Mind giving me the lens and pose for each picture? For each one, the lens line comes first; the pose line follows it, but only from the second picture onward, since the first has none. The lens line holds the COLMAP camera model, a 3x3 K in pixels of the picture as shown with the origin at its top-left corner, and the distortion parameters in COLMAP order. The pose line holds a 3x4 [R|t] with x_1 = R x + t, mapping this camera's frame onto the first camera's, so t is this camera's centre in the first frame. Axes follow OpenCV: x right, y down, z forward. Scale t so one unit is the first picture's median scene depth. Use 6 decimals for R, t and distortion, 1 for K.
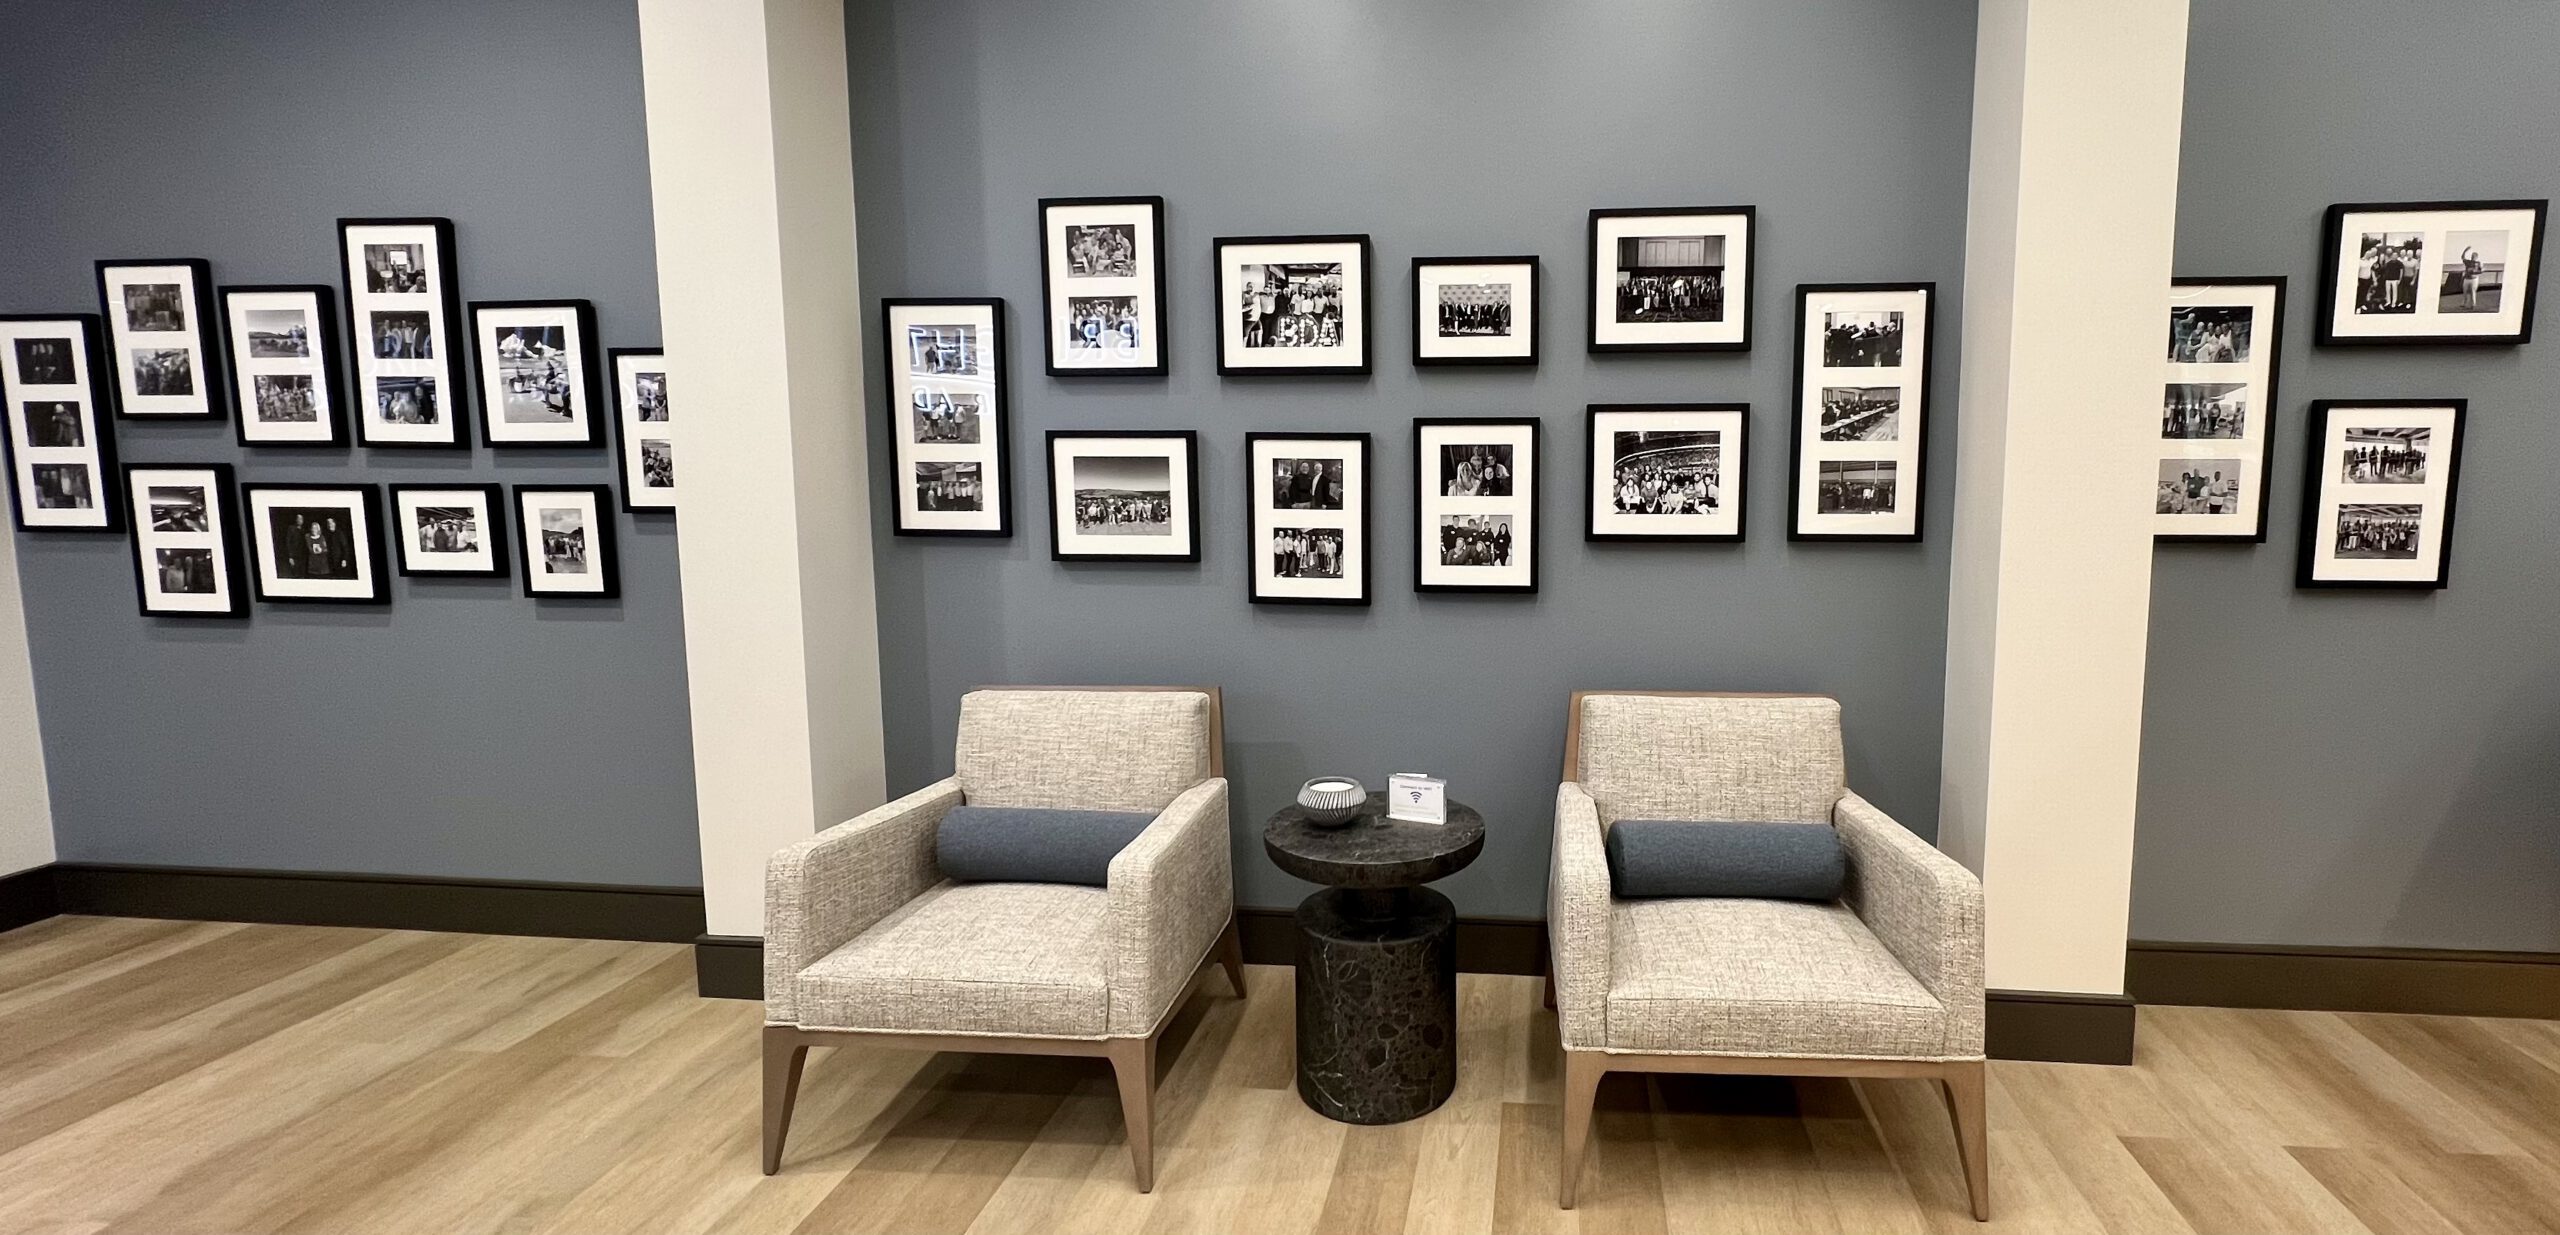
lens RADIAL K [[1033.4, 0, 1417.1], [0, 1033.4, 596.2], [0, 0, 1]] dist [-0.002891, -0.000196]
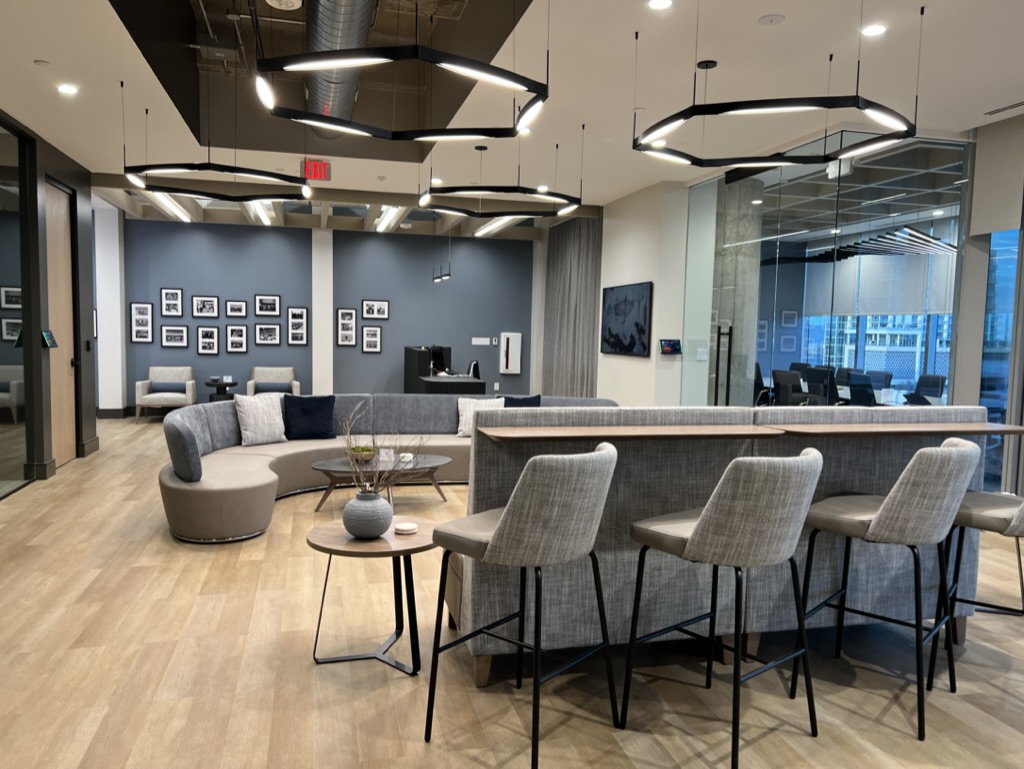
lens RADIAL K [[765.8, 0, 511.0], [0, 765.8, 382.9], [0, 0, 1]] dist [0.045583, -0.005154]
pose [[0.948595, -0.002627, 0.316483, 0.158125], [0.012776, 0.999468, -0.030000, 0.352277], [-0.316236, 0.032501, 0.948124, -4.065784]]
